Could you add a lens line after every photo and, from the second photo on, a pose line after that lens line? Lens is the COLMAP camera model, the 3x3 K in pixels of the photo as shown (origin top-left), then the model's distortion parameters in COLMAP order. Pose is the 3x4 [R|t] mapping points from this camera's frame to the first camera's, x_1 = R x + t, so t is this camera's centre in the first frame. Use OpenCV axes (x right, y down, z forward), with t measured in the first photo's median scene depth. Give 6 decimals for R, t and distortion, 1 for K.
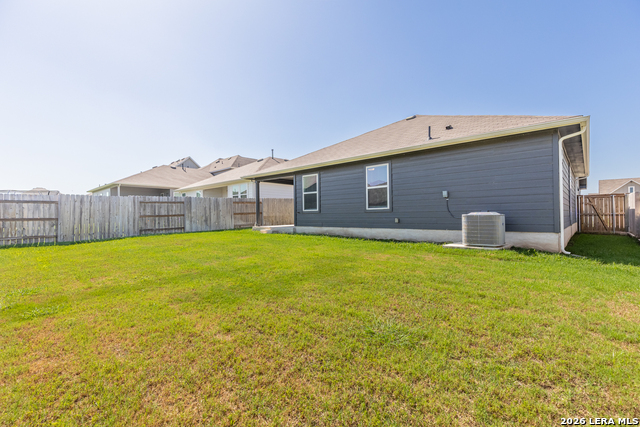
lens RADIAL K [[291.1, 0, 323.1], [0, 291.1, 209.3], [0, 0, 1]] dist [0.002591, 0.000517]
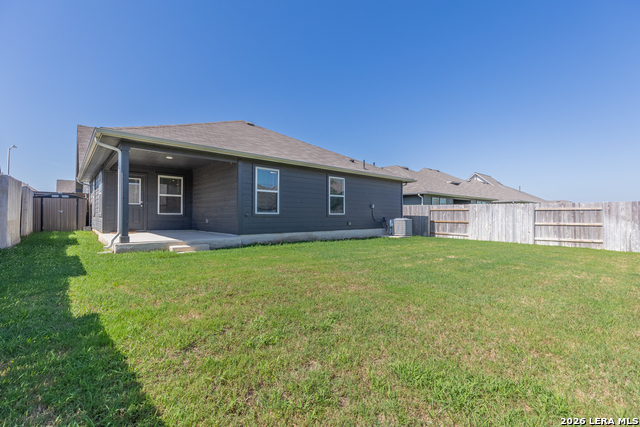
lens RADIAL K [[291.1, 0, 325.7], [0, 291.1, 215.5], [0, 0, 1]] dist [0.002591, 0.000517]
pose [[0.095872, 0.018545, 0.995221, -0.800719], [-0.013139, 0.999763, -0.017364, 0.020480], [-0.995307, -0.011412, 0.096093, 0.748203]]
